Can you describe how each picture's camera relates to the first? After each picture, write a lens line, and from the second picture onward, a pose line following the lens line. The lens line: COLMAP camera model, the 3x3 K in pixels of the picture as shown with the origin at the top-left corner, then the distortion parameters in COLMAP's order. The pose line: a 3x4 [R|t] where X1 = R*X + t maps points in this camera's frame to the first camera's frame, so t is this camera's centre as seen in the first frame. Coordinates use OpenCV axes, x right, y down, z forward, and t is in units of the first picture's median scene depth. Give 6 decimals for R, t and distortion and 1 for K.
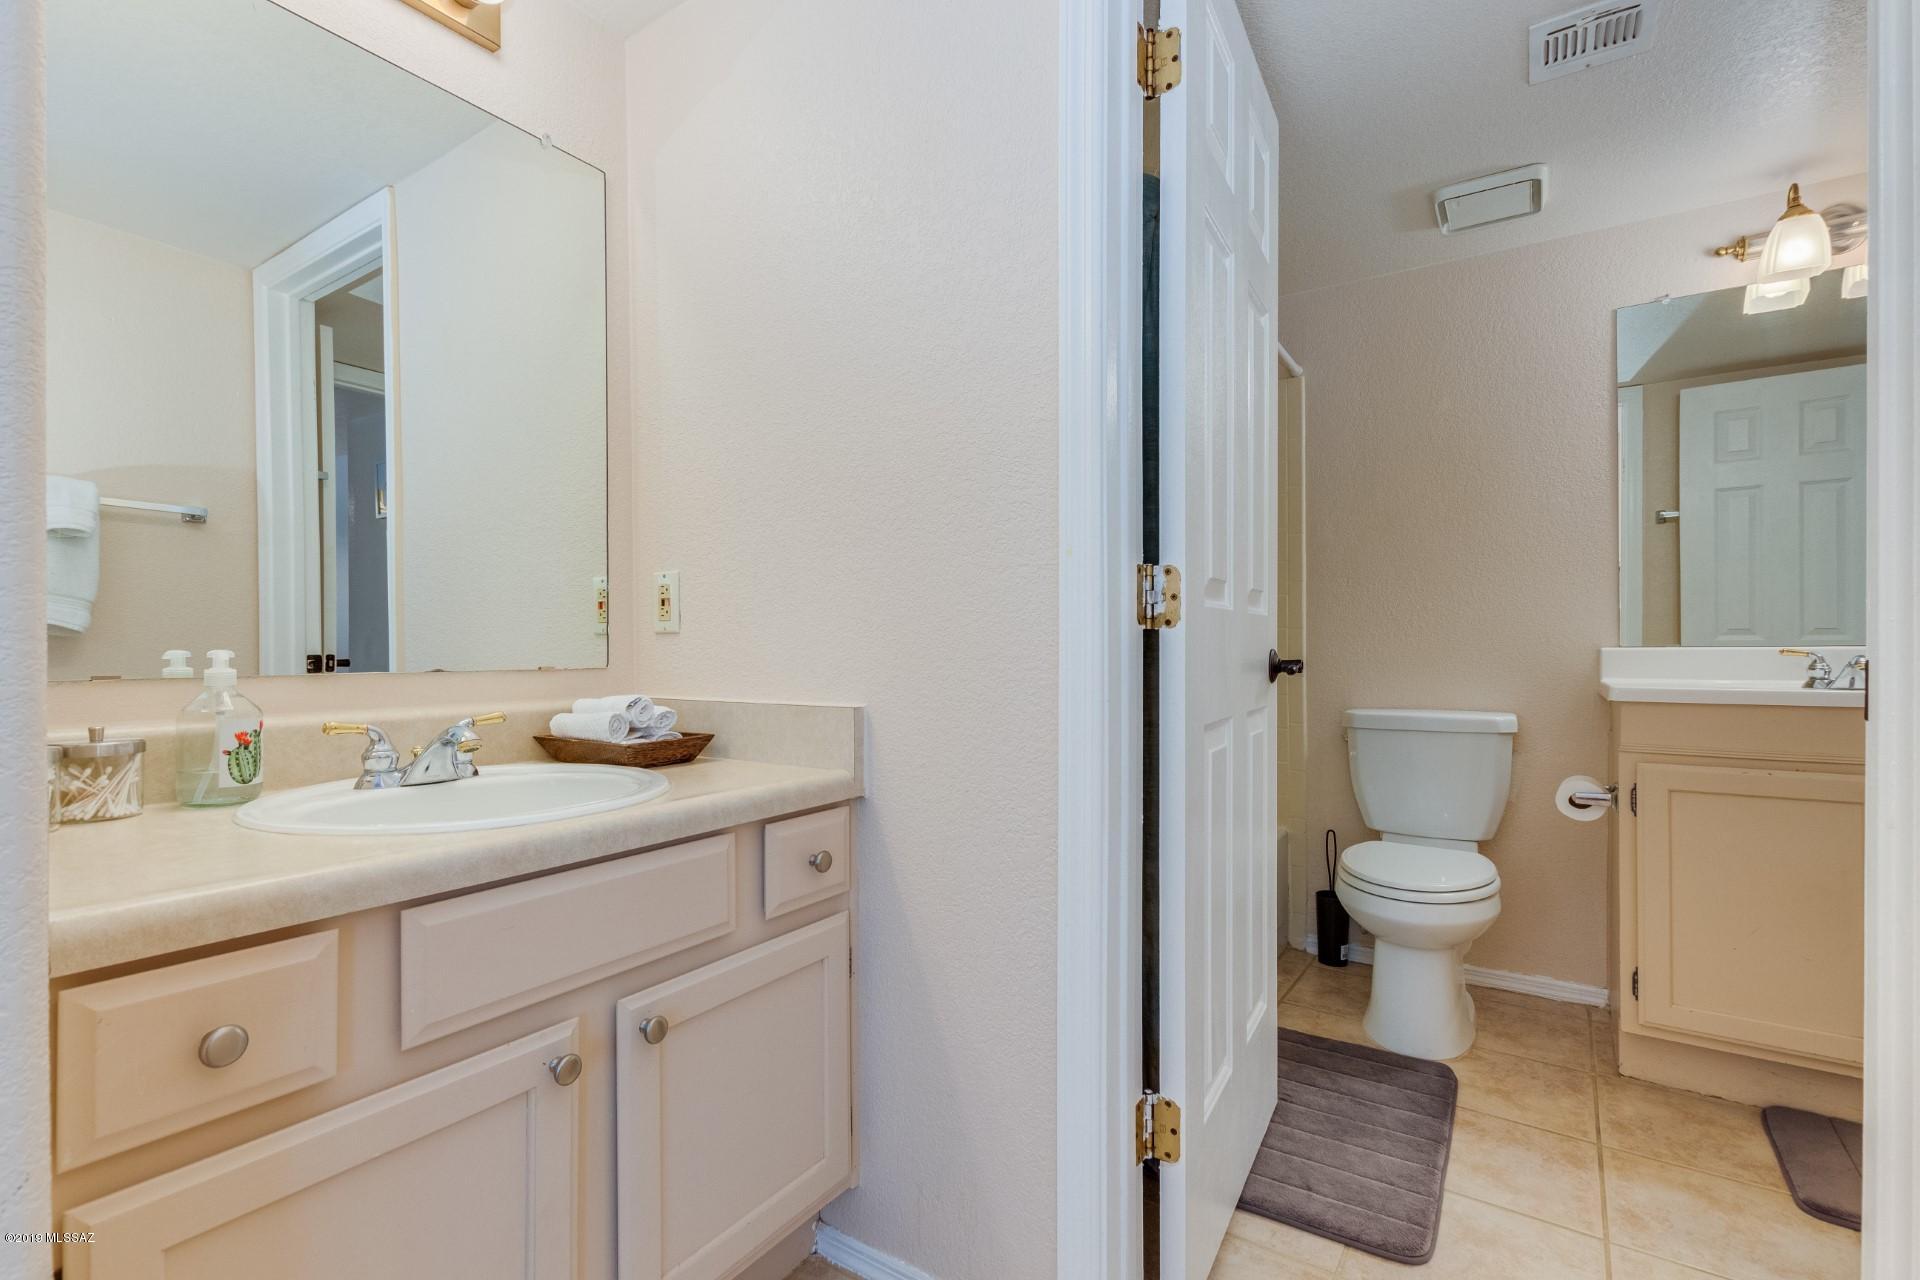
lens RADIAL K [[885.8, 0, 951.9], [0, 885.8, 670.3], [0, 0, 1]] dist [-0.000704, -0.000377]
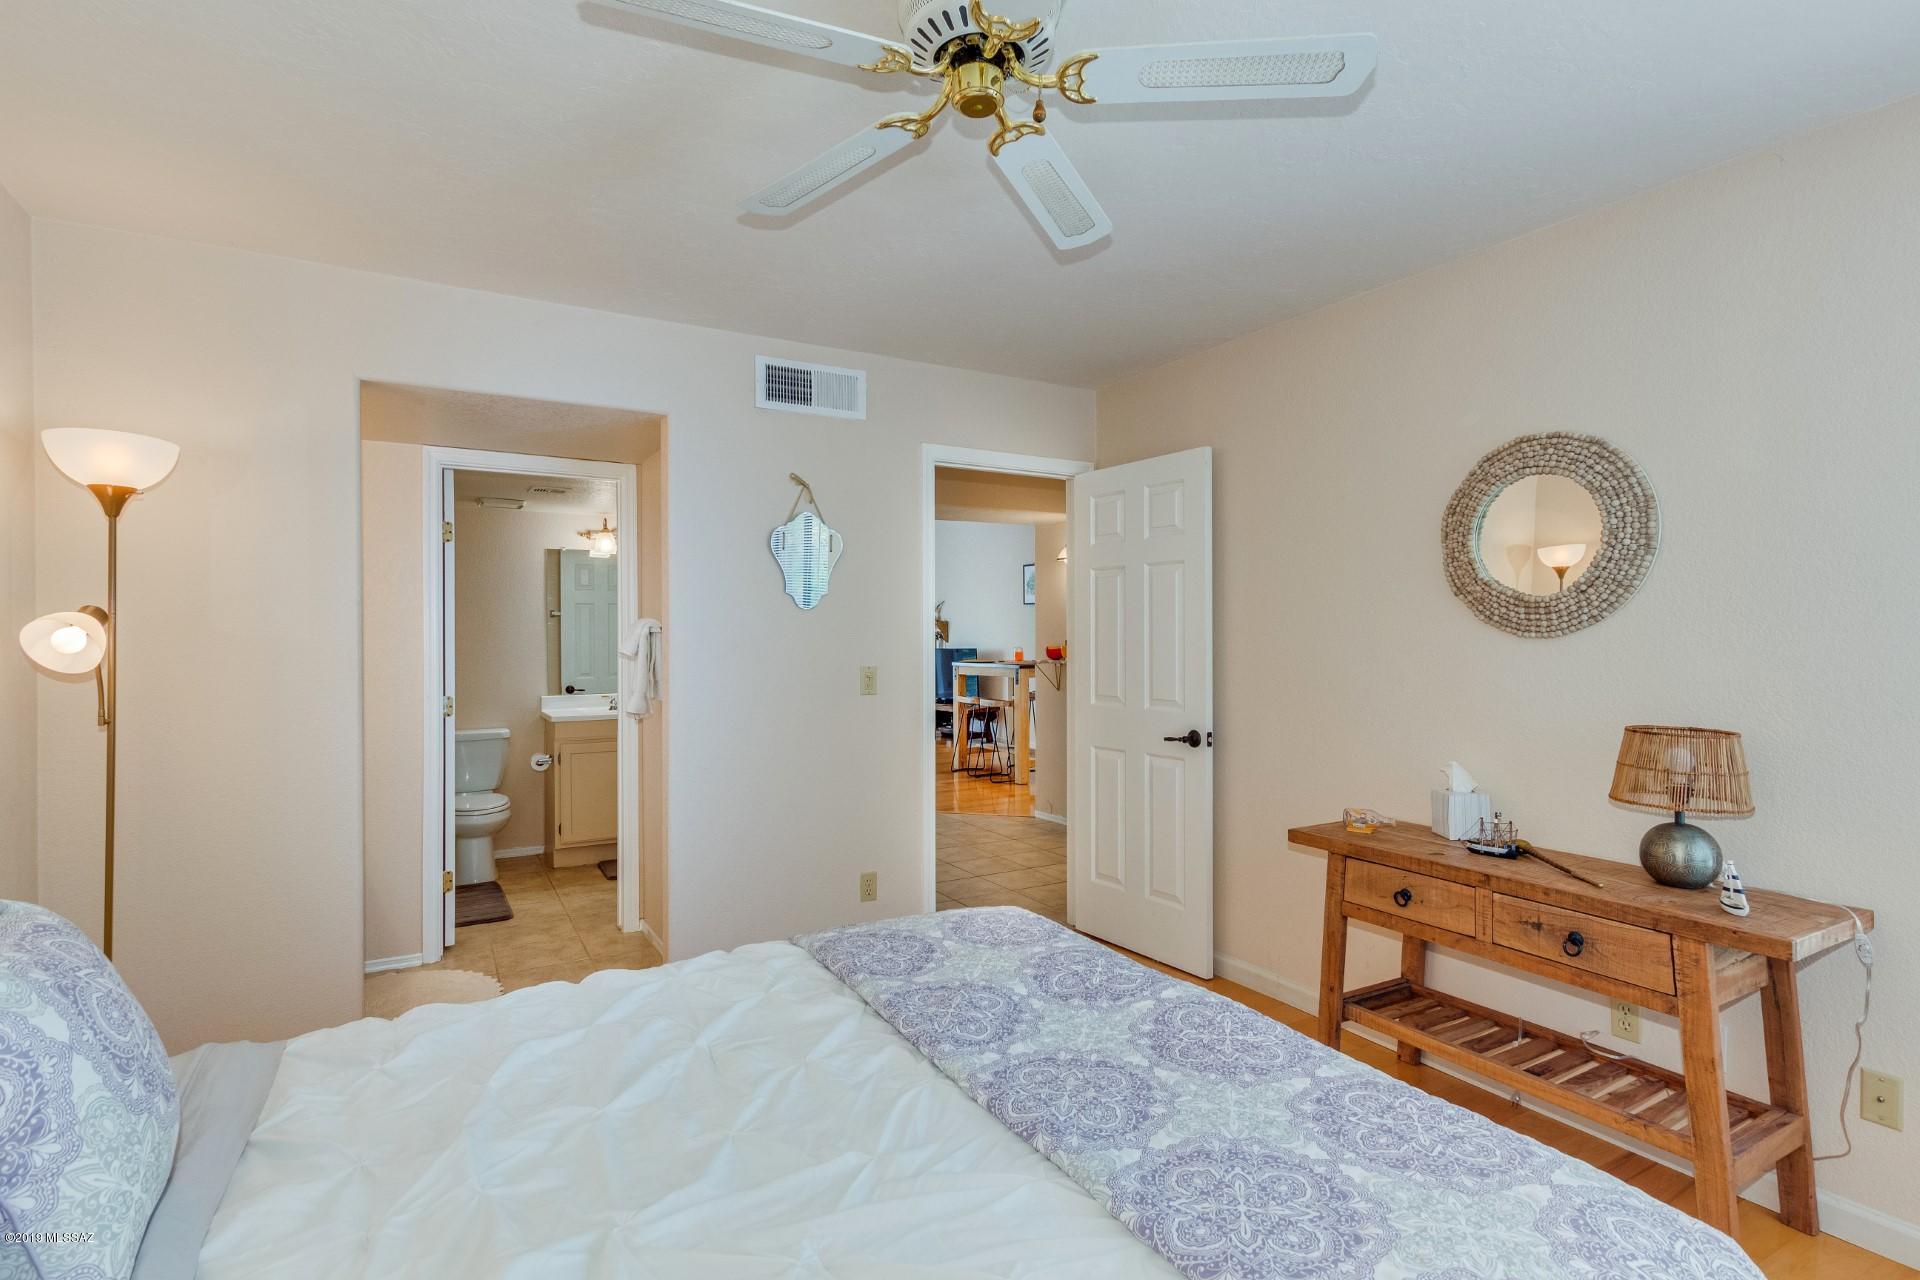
lens RADIAL K [[917.2, 0, 948.0], [0, 917.2, 645.6], [0, 0, 1]] dist [0.014742, -0.000831]
pose [[0.442685, 0.005287, 0.896661, -1.051702], [0.013697, 0.999826, -0.012657, -0.126934], [-0.896572, 0.017885, 0.442536, -1.122703]]
